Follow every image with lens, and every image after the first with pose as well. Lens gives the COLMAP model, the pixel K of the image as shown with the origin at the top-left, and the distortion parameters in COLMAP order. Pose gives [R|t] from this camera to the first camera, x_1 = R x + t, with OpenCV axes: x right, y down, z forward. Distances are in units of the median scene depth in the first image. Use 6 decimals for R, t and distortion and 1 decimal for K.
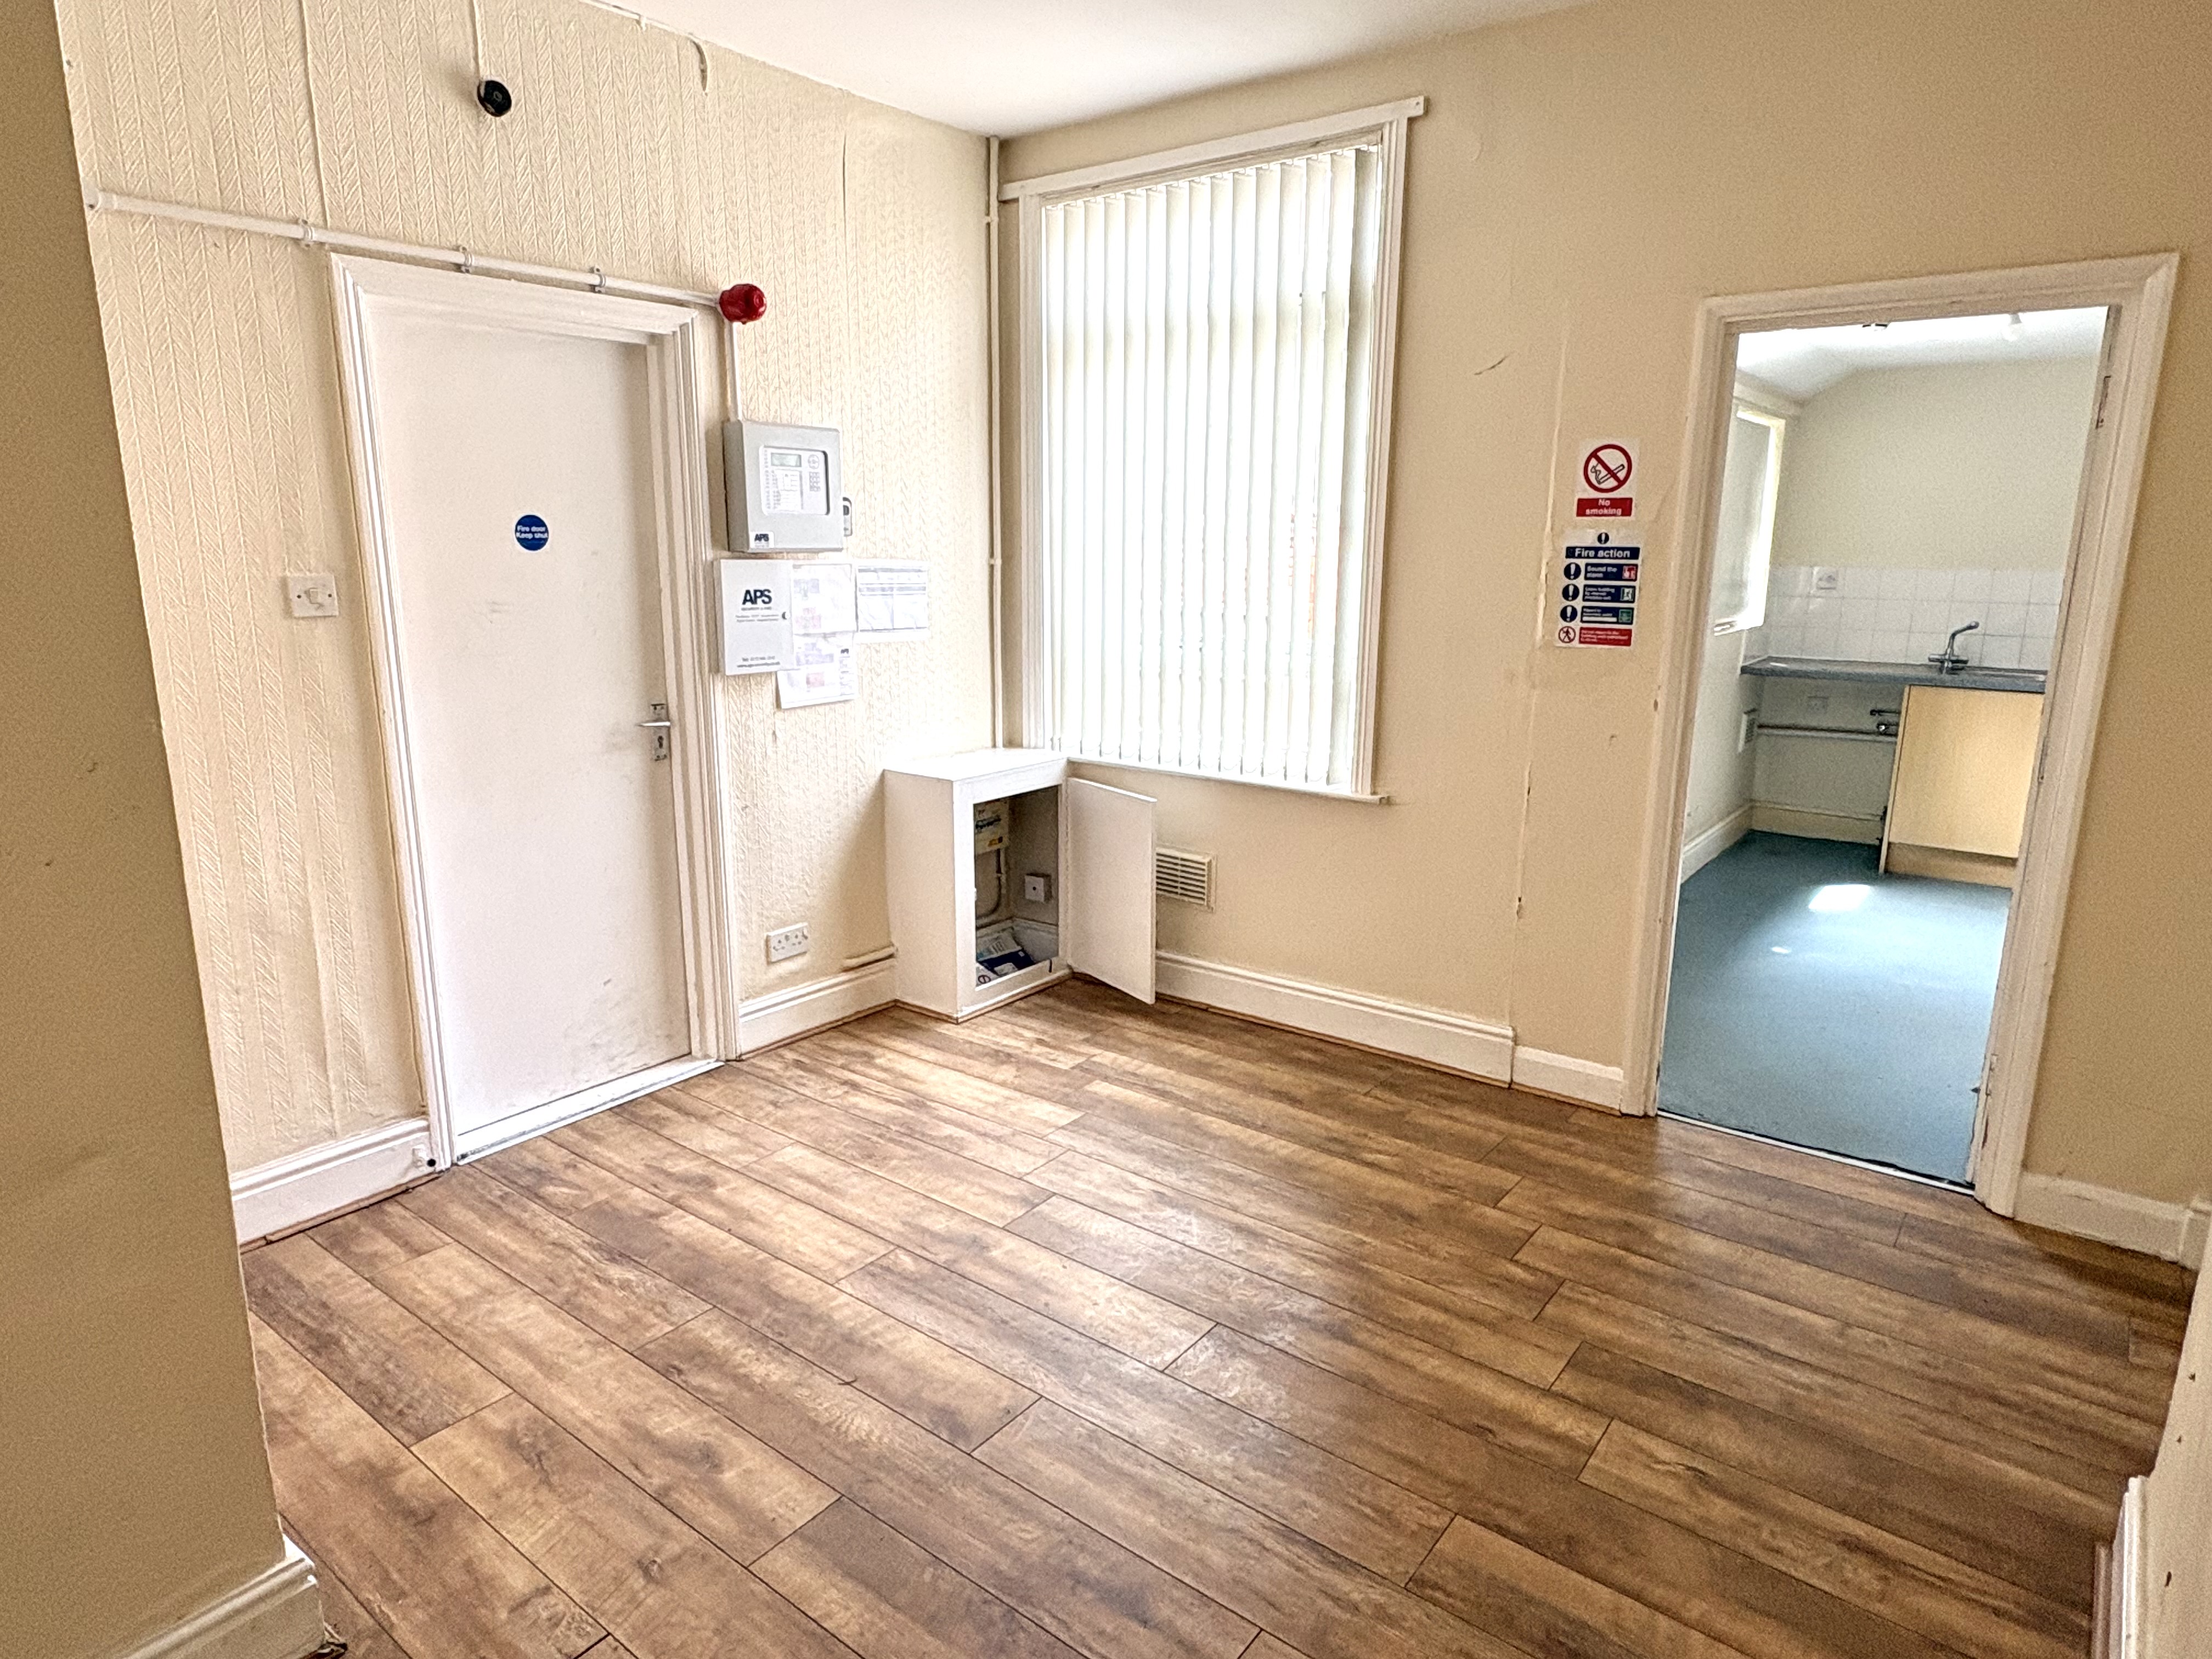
lens RADIAL K [[1305.6, 0, 1108.1], [0, 1305.6, 828.1], [0, 0, 1]] dist [0.004977, 0.000326]
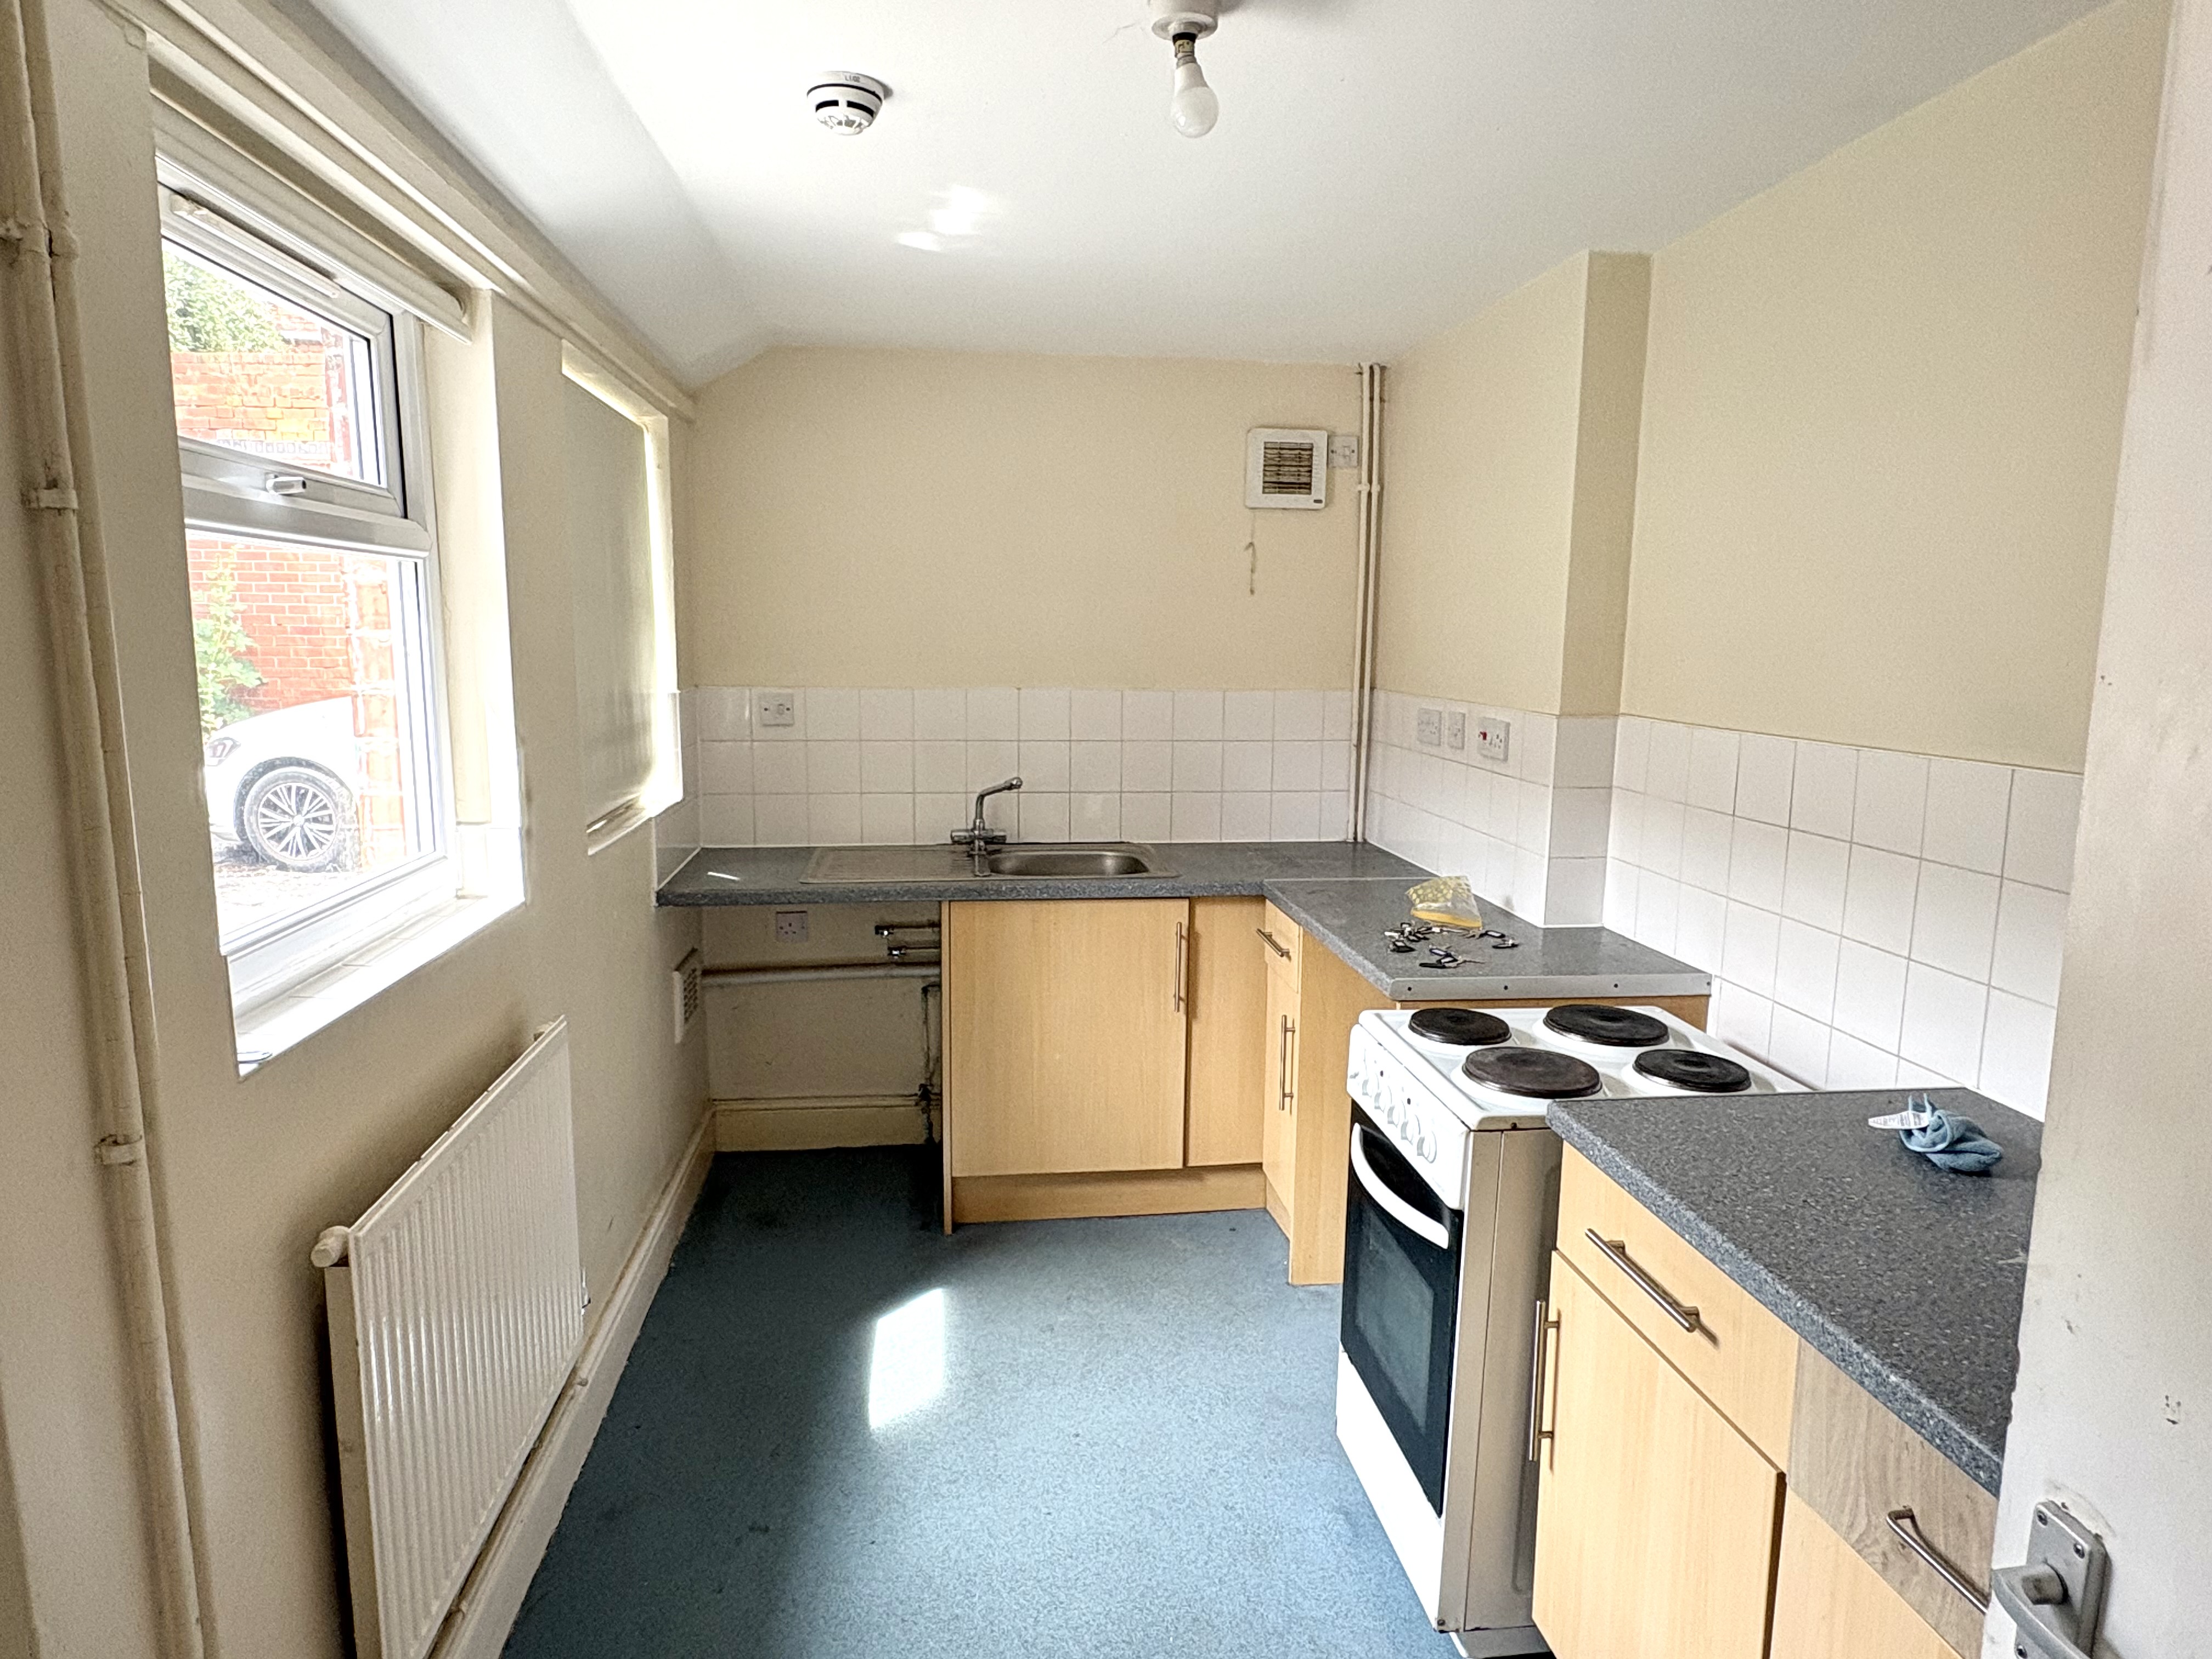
lens RADIAL K [[1305.6, 0, 1109.5], [0, 1305.6, 834.7], [0, 0, 1]] dist [0.004977, 0.000326]
pose [[0.710244, -0.100823, 0.696698, 0.260568], [0.152096, 0.988293, -0.012033, -0.112308], [-0.687328, 0.114511, 0.717264, 0.518429]]
